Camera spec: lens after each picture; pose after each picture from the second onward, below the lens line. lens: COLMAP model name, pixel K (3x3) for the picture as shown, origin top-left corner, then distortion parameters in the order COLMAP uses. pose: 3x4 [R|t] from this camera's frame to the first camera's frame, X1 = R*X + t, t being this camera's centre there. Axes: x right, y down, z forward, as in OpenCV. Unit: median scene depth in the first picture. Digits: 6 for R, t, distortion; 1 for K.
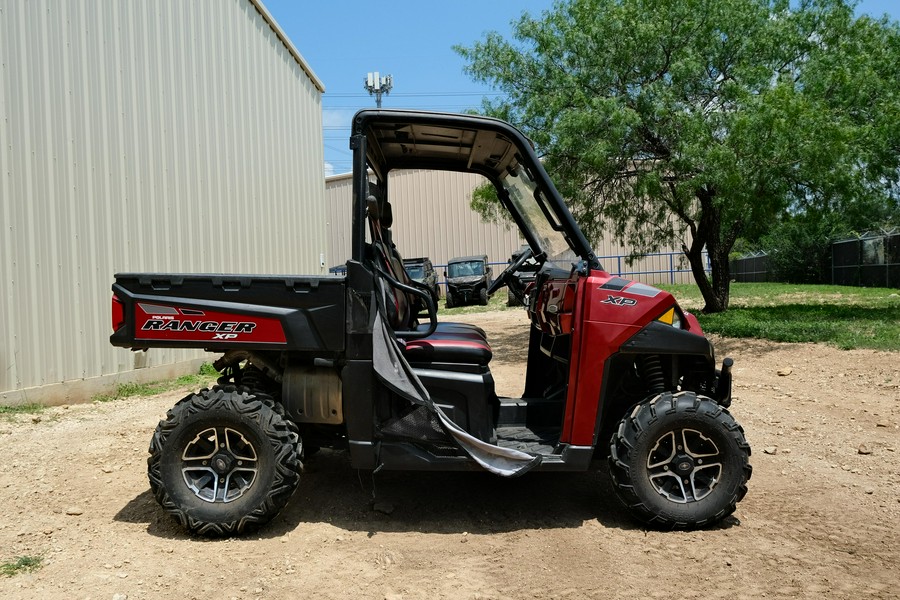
lens RADIAL K [[784.0, 0, 445.1], [0, 784.0, 300.4], [0, 0, 1]] dist [0.011258, 0.015037]
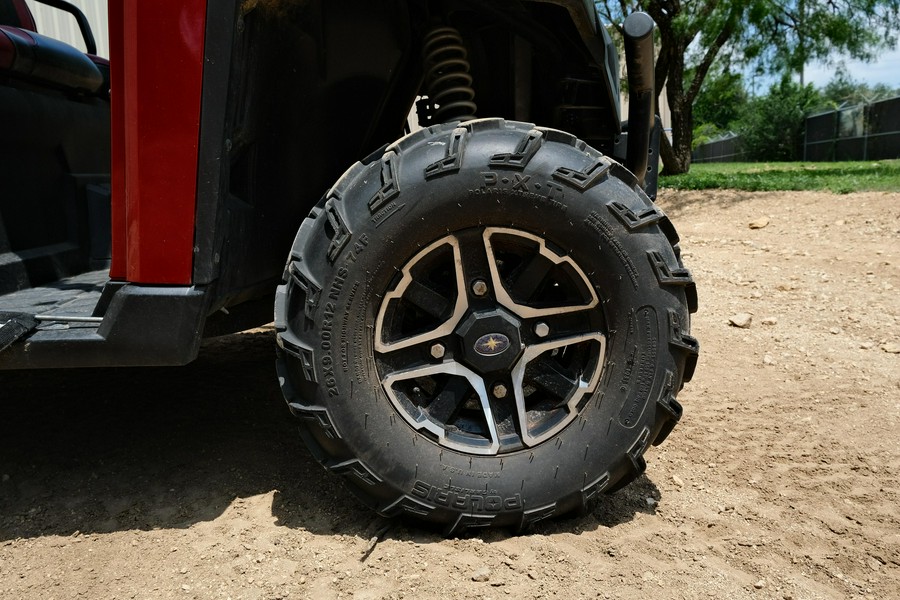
lens RADIAL K [[784.0, 0, 445.1], [0, 784.0, 300.4], [0, 0, 1]] dist [0.011258, 0.015037]
pose [[0.999152, -0.013549, 0.038872, 0.271443], [0.008380, 0.991455, 0.130181, 0.149928], [-0.040304, -0.129745, 0.990728, 0.678753]]
